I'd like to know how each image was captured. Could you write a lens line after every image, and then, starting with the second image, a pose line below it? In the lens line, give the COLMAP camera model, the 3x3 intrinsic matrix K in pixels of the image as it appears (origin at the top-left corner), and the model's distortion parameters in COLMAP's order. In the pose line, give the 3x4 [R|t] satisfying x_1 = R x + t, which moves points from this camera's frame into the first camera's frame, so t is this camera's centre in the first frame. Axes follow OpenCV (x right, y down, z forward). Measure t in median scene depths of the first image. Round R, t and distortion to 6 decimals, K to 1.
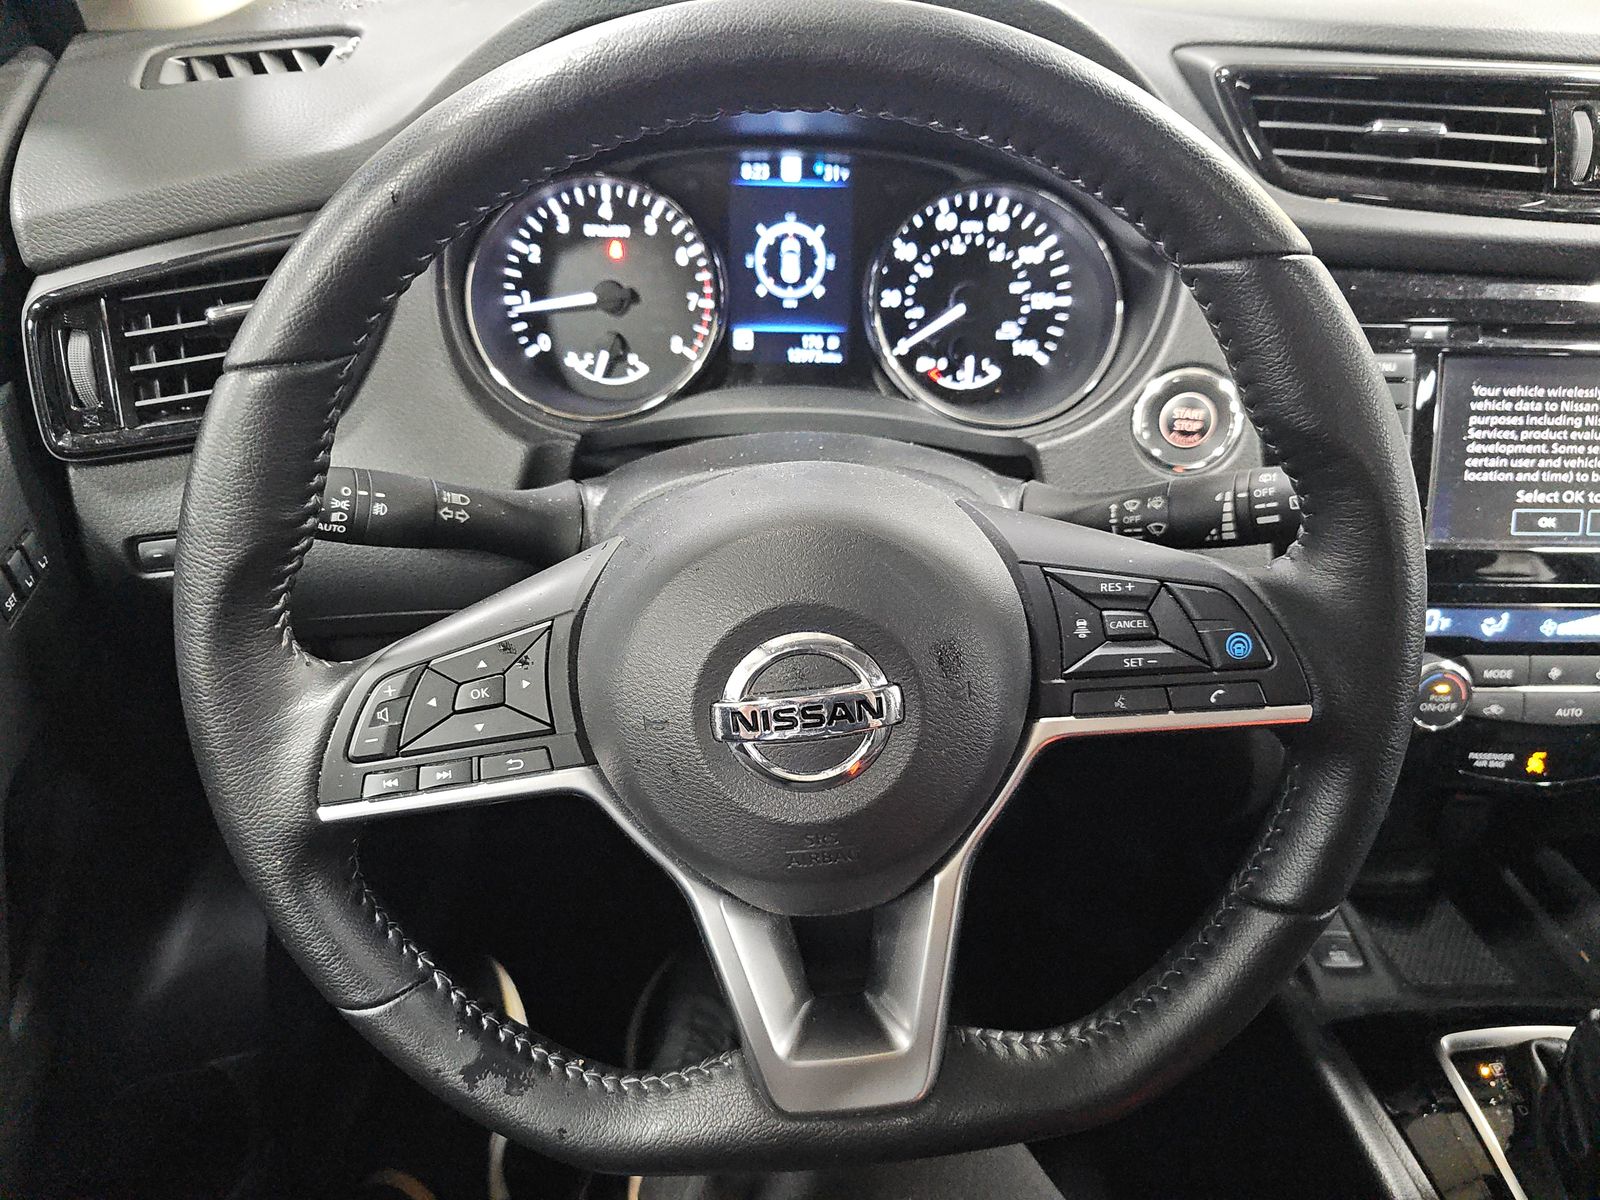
lens RADIAL K [[1088.7, 0, 800.0], [0, 1088.7, 600.0], [0, 0, 1]] dist [0.008106, -0.000818]
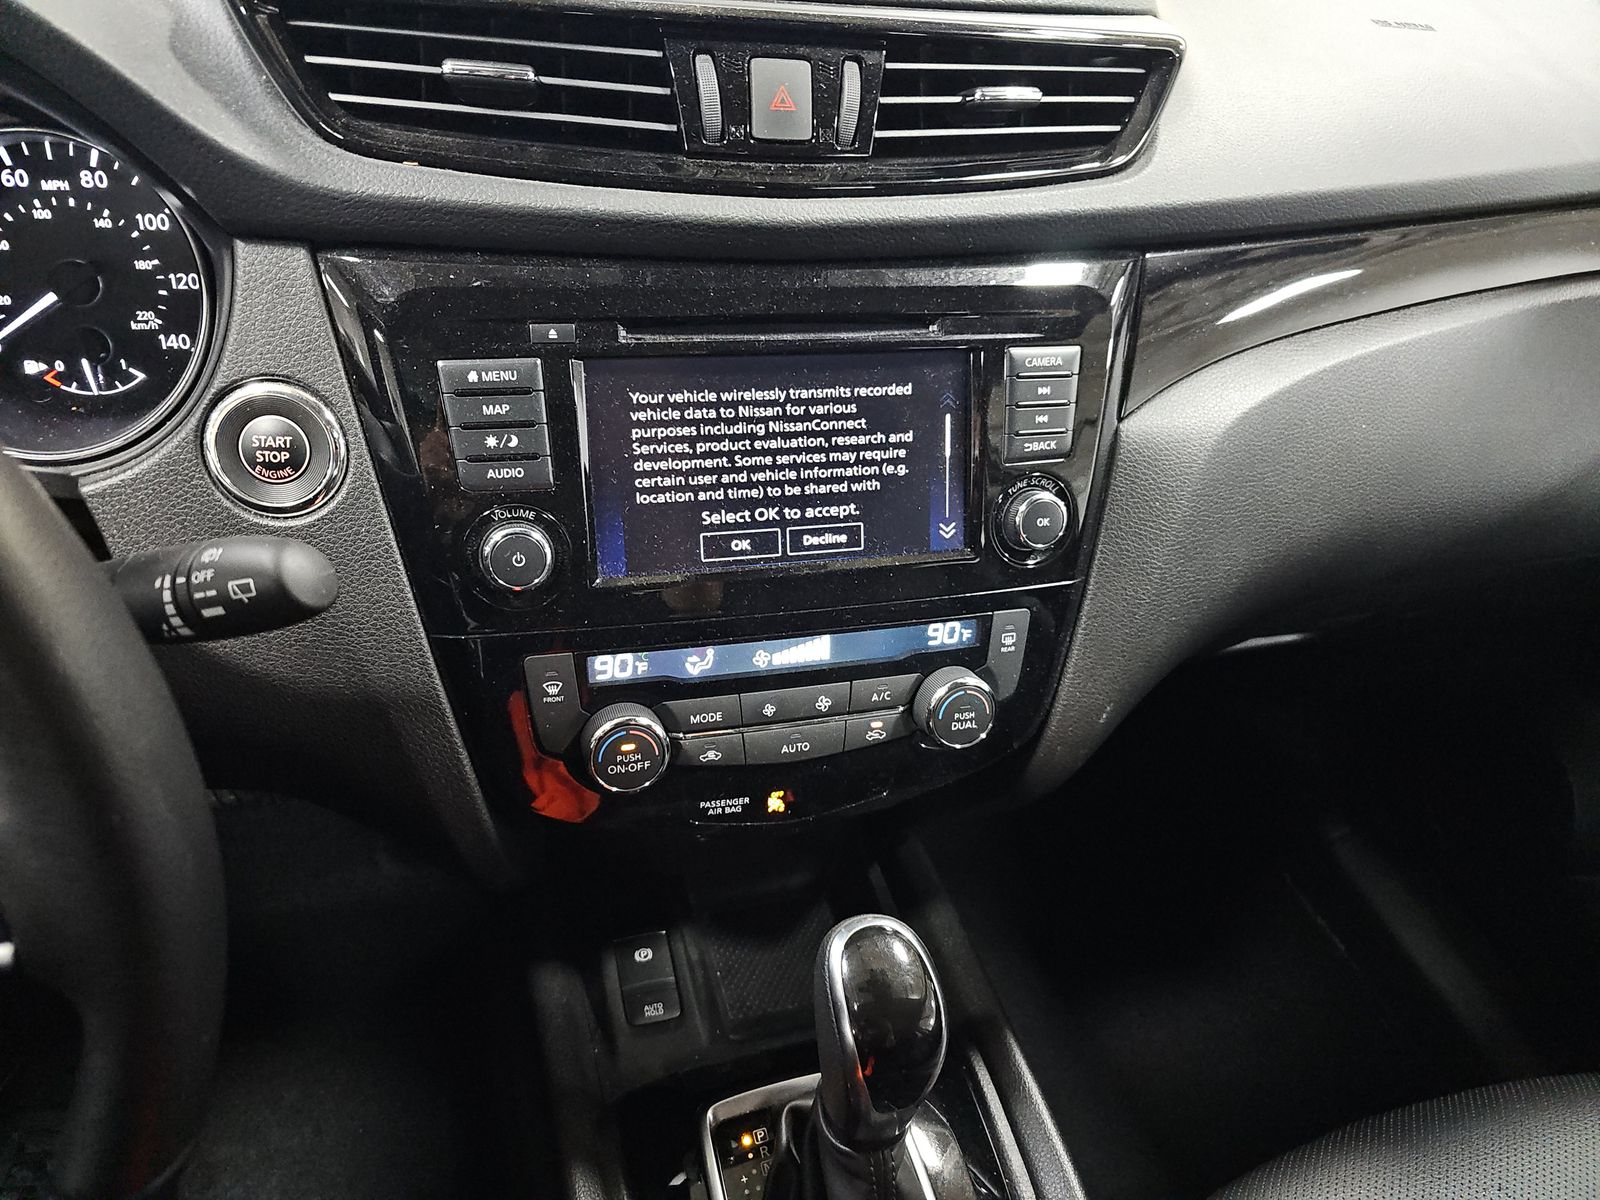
lens RADIAL K [[1056.8, 0, 796.8], [0, 1056.8, 615.2], [0, 0, 1]] dist [0.026155, -0.028415]
pose [[0.971764, -0.086008, 0.219723, 0.496717], [0.065879, 0.993066, 0.097364, -0.087664], [-0.226574, -0.080140, 0.970692, 0.149802]]
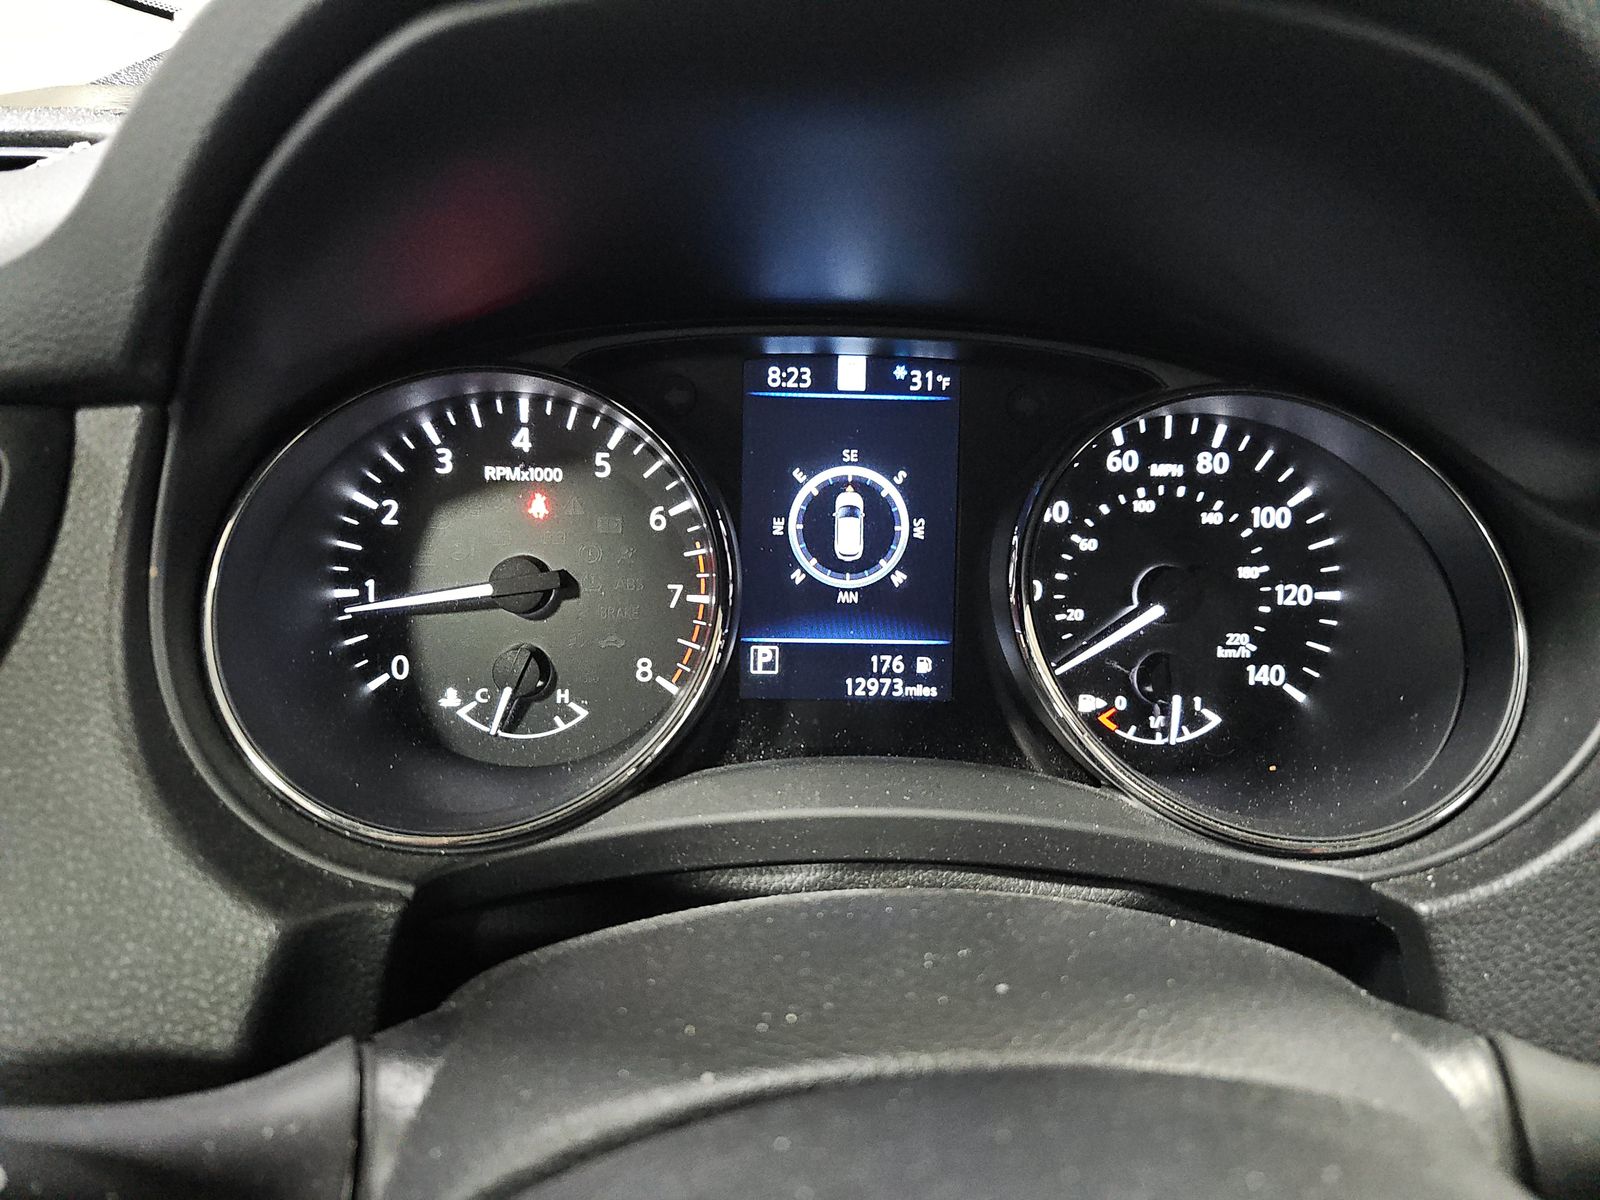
lens RADIAL K [[1056.8, 0, 796.8], [0, 1056.8, 615.2], [0, 0, 1]] dist [0.026155, -0.028415]
pose [[0.999920, 0.001389, 0.012544, -0.045832], [0.001531, 0.973230, -0.229828, -0.148212], [-0.012527, 0.229829, 0.973150, 0.504798]]
